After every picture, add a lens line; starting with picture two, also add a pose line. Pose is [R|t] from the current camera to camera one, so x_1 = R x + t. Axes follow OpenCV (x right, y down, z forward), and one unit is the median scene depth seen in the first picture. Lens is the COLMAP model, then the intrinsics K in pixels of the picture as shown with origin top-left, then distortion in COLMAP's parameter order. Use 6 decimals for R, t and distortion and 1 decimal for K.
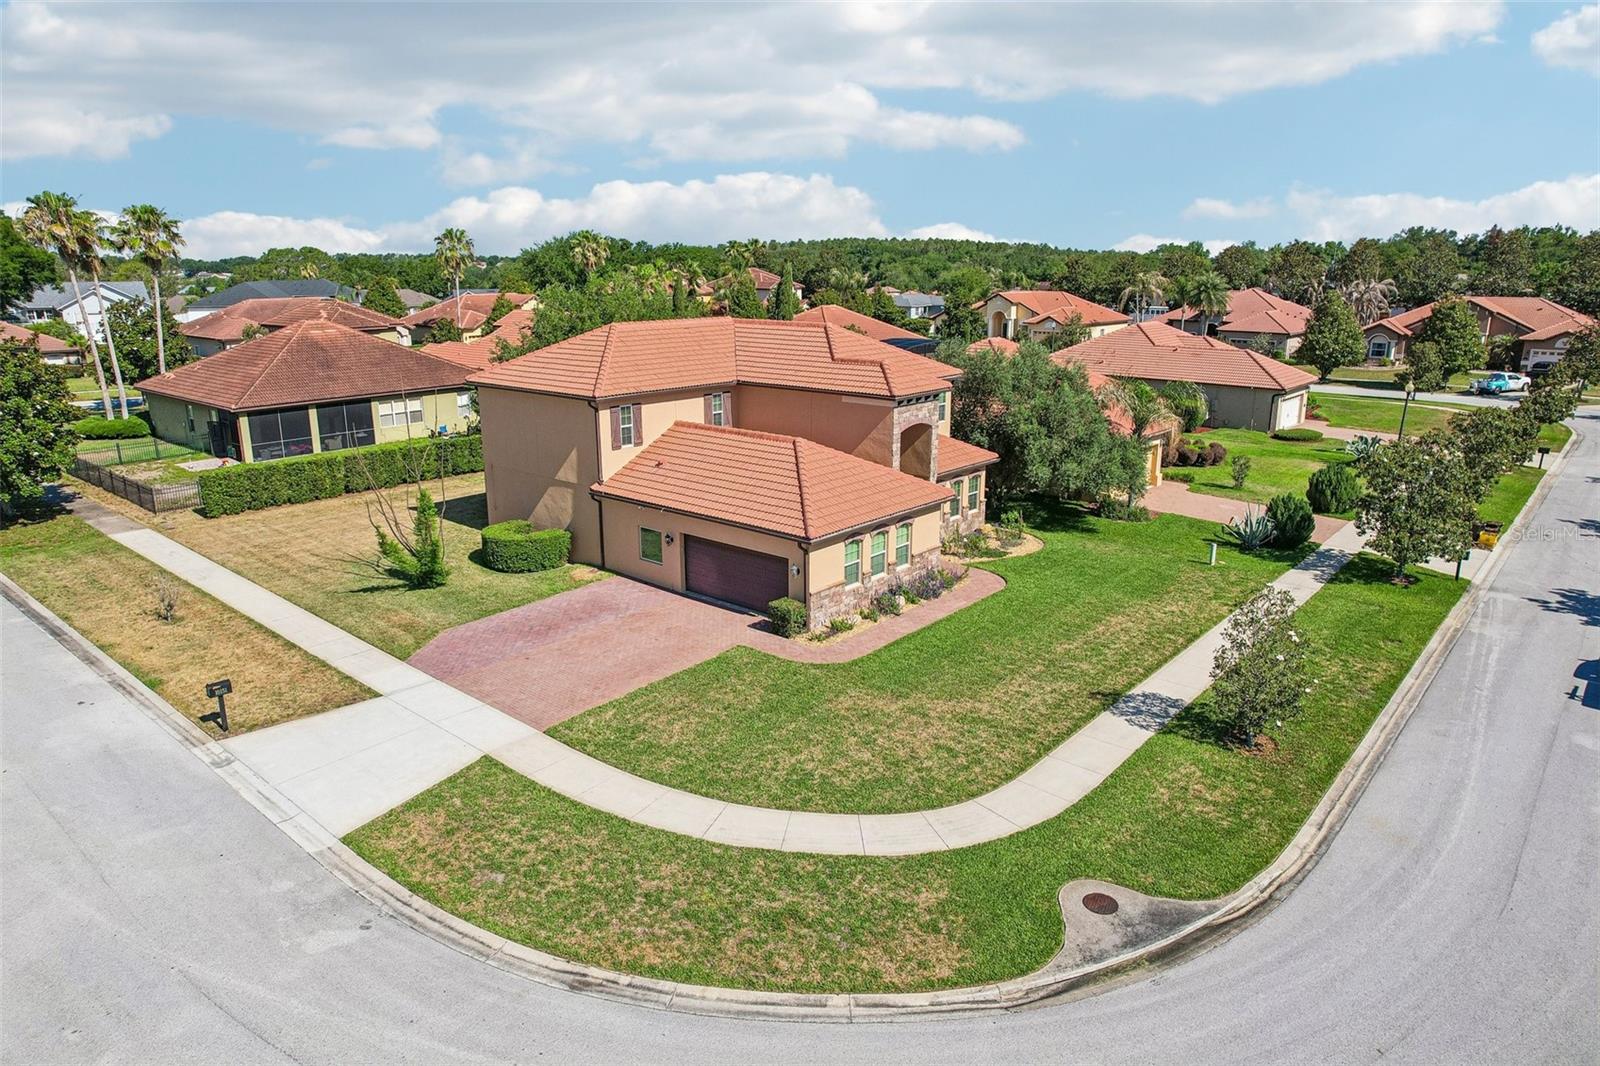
lens RADIAL K [[1026.0, 0, 800.0], [0, 1026.0, 533.0], [0, 0, 1]] dist [-0.079631, 0.074667]
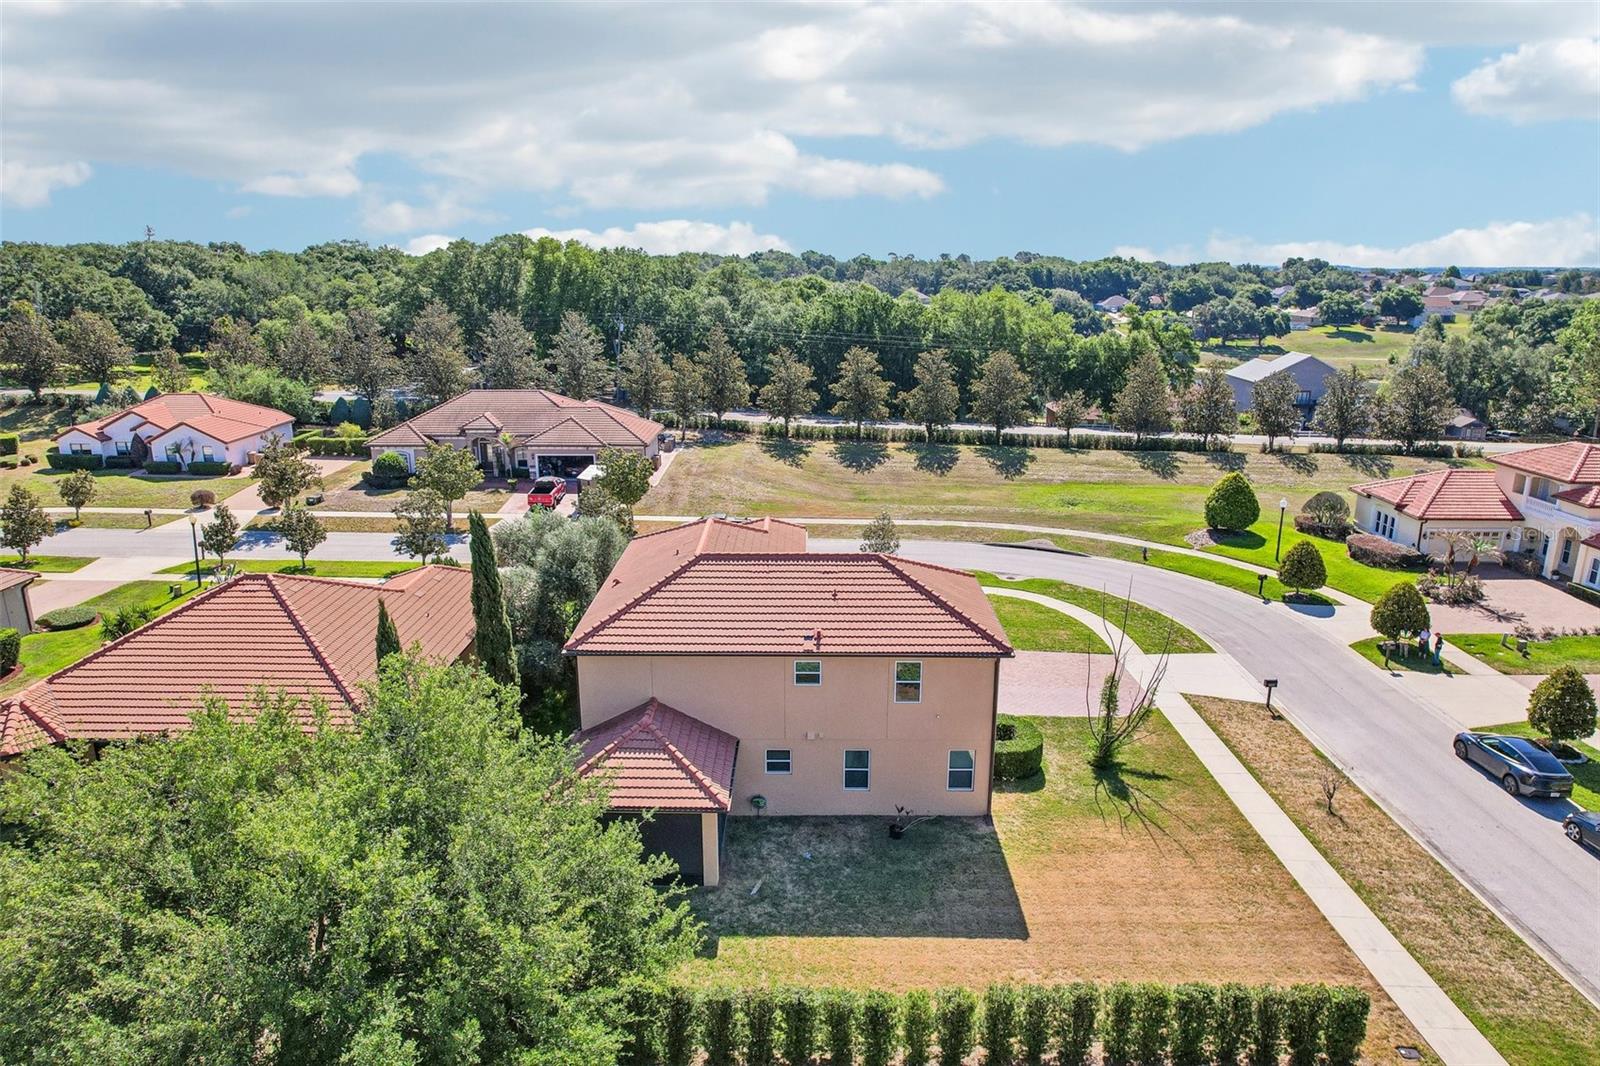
lens RADIAL K [[1026.0, 0, 800.0], [0, 1026.0, 533.0], [0, 0, 1]] dist [-0.079631, 0.074667]
pose [[-0.646522, -0.198189, 0.736702, -1.033678], [0.194759, 0.890791, 0.410561, -0.780938], [-0.737616, 0.408916, -0.537317, 1.955725]]
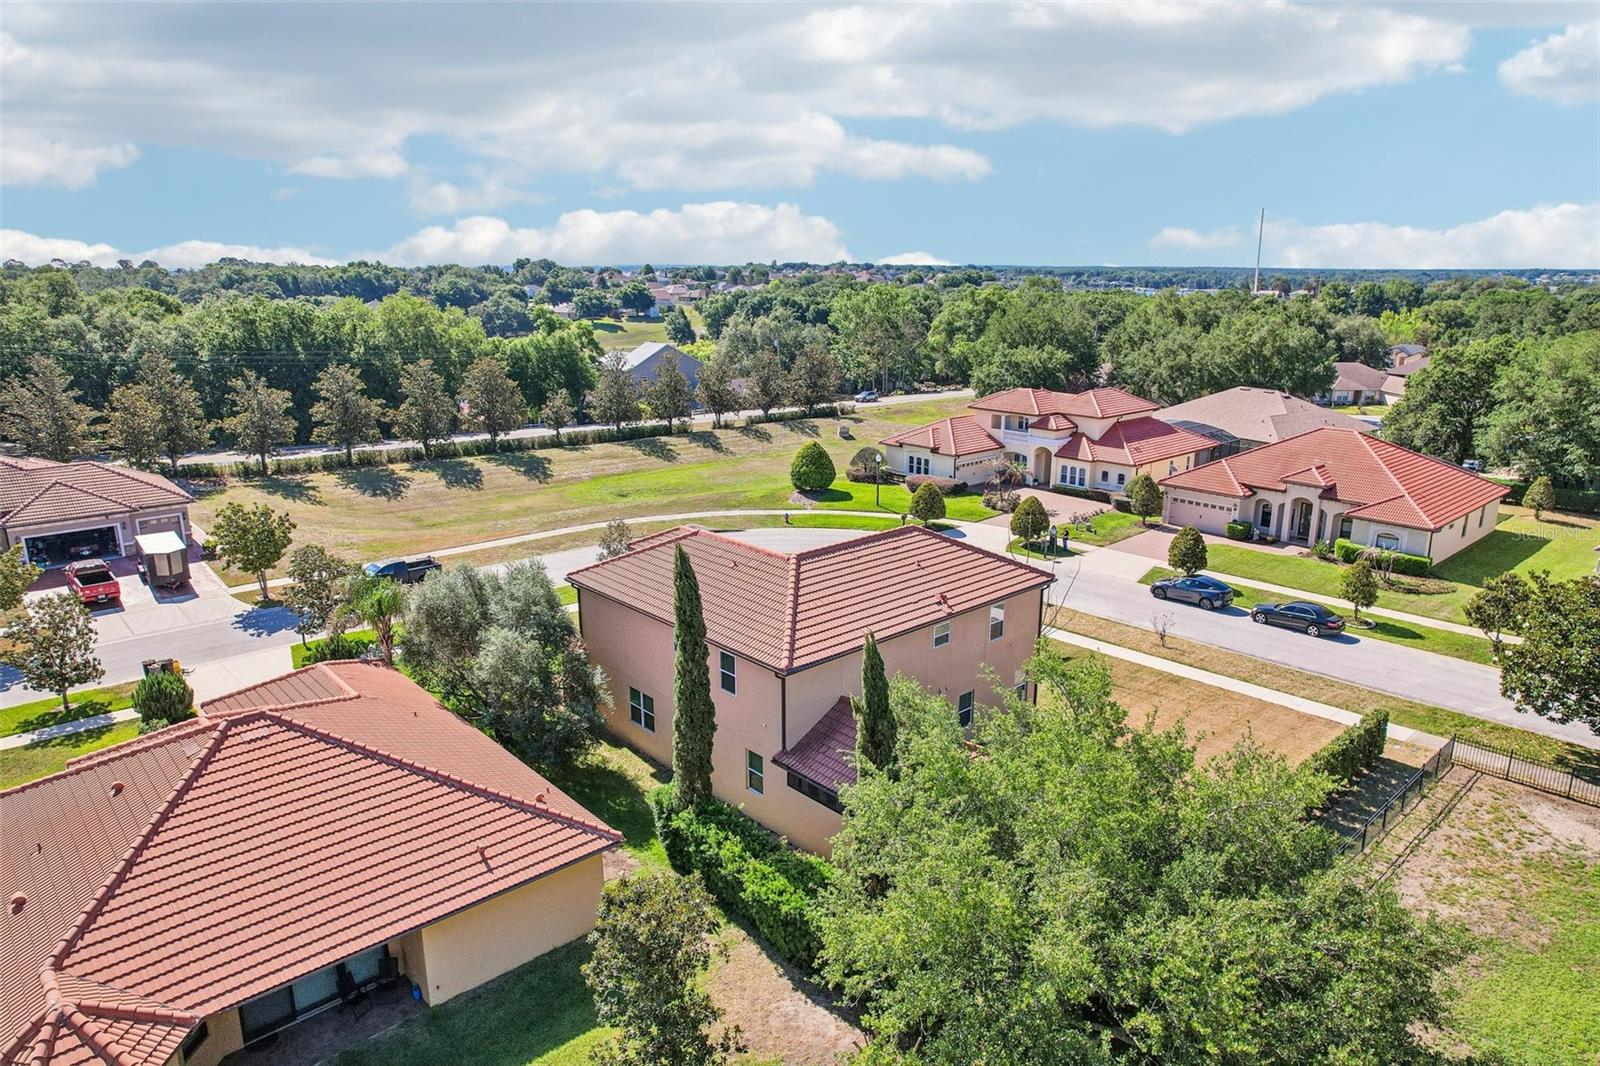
lens RADIAL K [[1026.0, 0, 800.0], [0, 1026.0, 533.0], [0, 0, 1]] dist [-0.079631, 0.074667]
pose [[-0.992241, -0.030578, 0.120511, -0.246238], [0.033210, 0.868884, 0.493900, -0.906797], [-0.119813, 0.494070, -0.861127, 2.425093]]
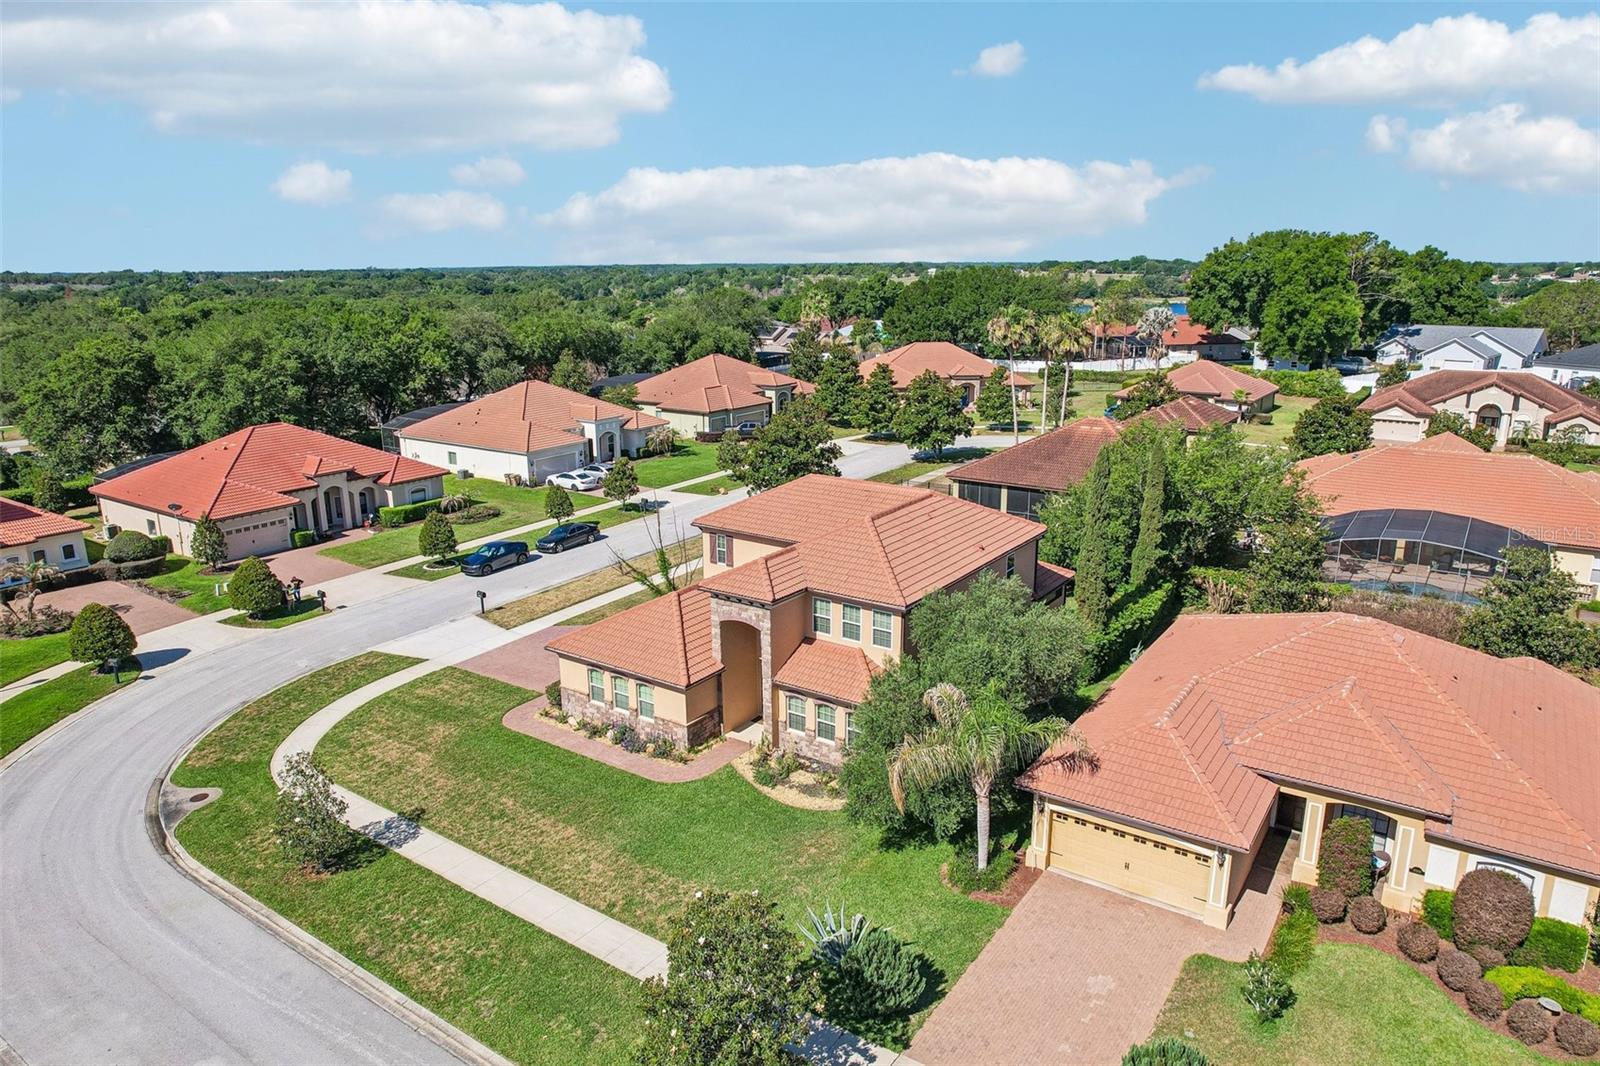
lens RADIAL K [[1040.2, 0, 800.0], [0, 1040.2, 533.0], [0, 0, 1]] dist [-0.080255, 0.079721]
pose [[0.100731, 0.252519, -0.962334, 1.331151], [-0.249418, 0.942776, 0.221279, -0.524697], [0.963143, 0.217734, 0.157949, 1.017360]]
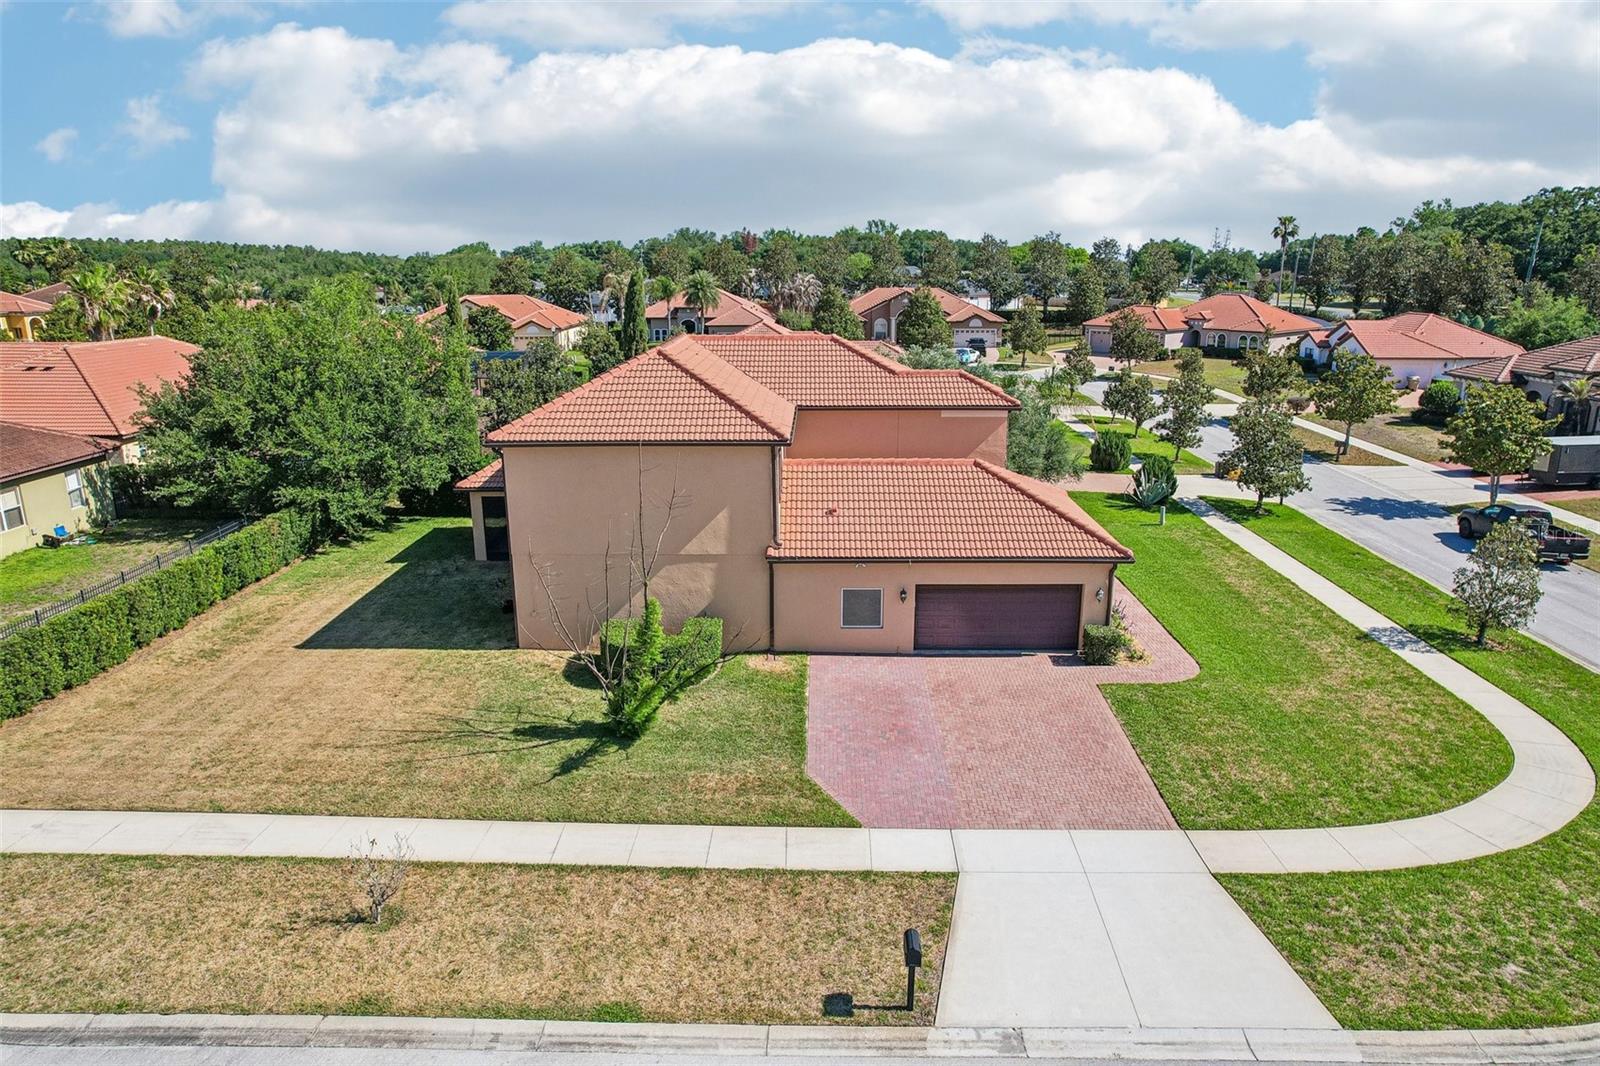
lens RADIAL K [[1026.0, 0, 800.0], [0, 1026.0, 533.0], [0, 0, 1]] dist [-0.079631, 0.074667]
pose [[0.763671, -0.167767, 0.623426, -0.774970], [0.168196, 0.984000, 0.058767, -0.118179], [-0.623311, 0.059979, 0.779671, 0.419193]]
